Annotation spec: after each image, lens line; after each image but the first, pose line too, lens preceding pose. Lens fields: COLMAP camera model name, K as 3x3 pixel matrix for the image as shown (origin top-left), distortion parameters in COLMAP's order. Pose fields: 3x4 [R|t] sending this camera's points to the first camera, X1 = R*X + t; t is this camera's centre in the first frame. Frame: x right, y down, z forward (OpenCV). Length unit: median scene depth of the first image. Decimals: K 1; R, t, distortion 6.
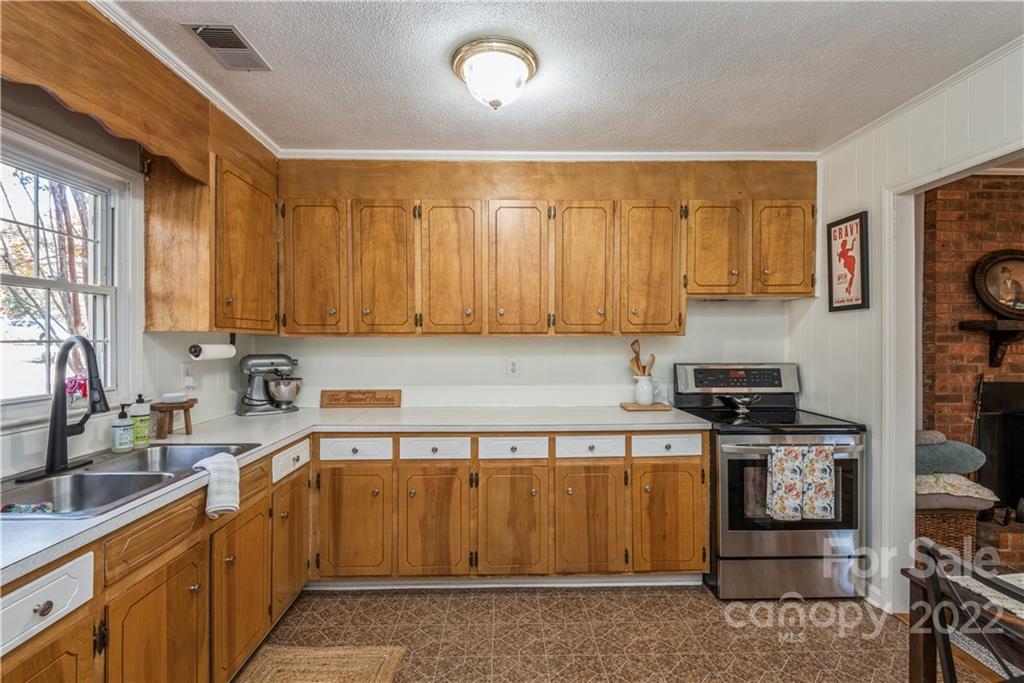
lens RADIAL K [[466.5, 0, 532.2], [0, 466.5, 339.7], [0, 0, 1]] dist [0.010831, -0.002955]
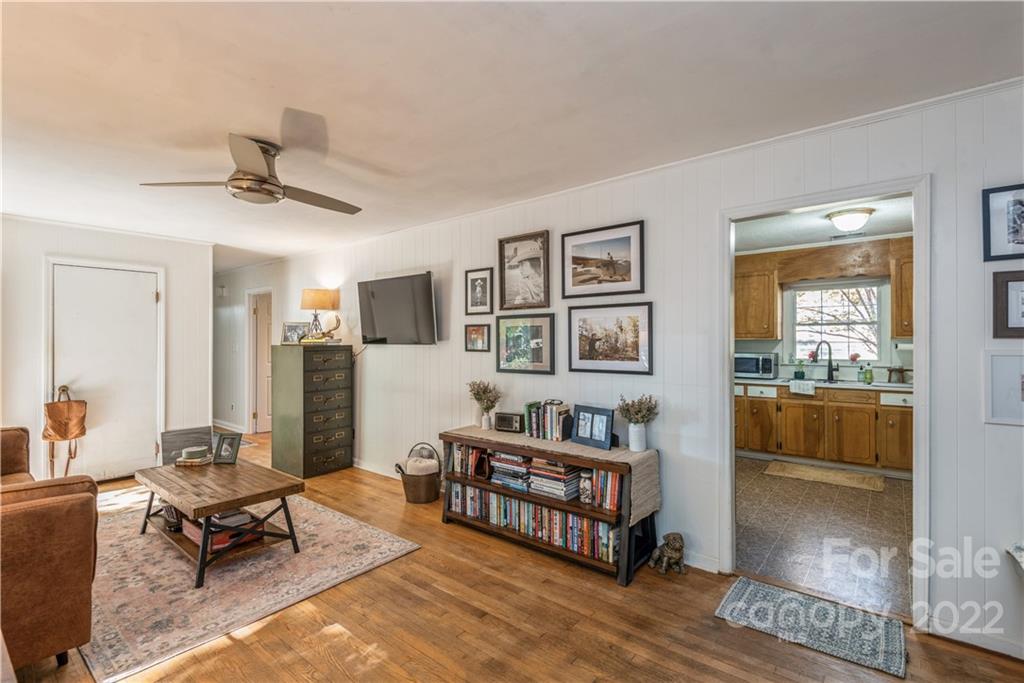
lens RADIAL K [[466.5, 0, 517.0], [0, 466.5, 338.5], [0, 0, 1]] dist [0.010831, -0.002955]
pose [[-0.672405, -0.006295, -0.740157, 1.573131], [0.000129, 0.999963, -0.008622, 0.003207], [0.740183, -0.005893, -0.672379, 0.834758]]
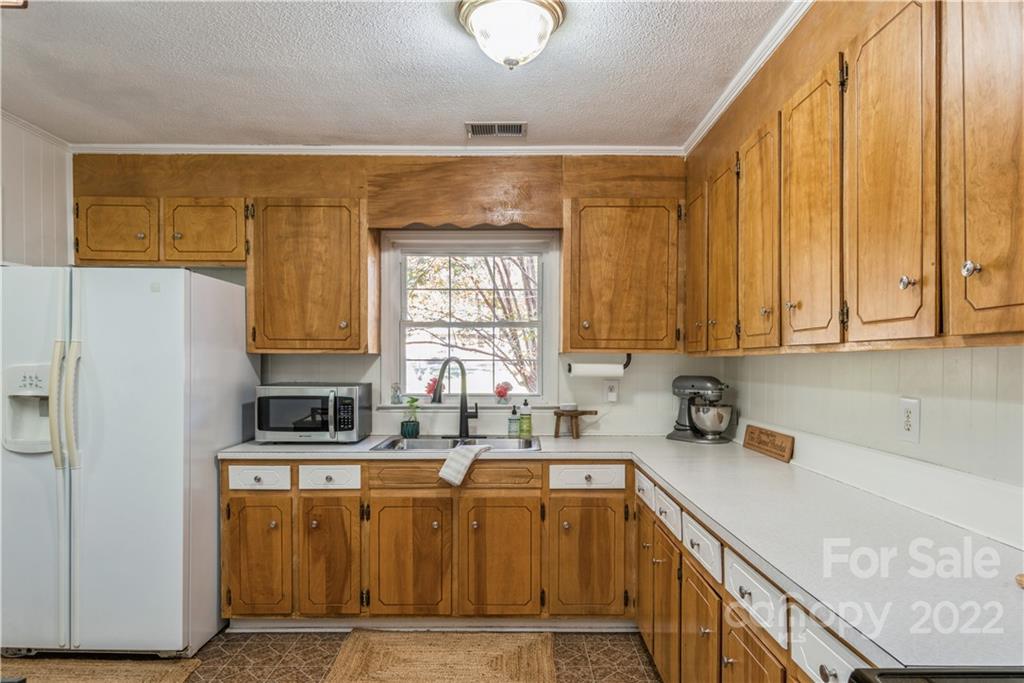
lens RADIAL K [[635.1, 0, 522.3], [0, 635.1, 373.8], [0, 0, 1]] dist [0.034999, -0.031271]
pose [[-0.049167, 0.020894, -0.998572, 0.642011], [-0.003804, 0.999770, 0.021107, 0.002043], [0.998783, 0.004836, -0.049076, 0.686848]]
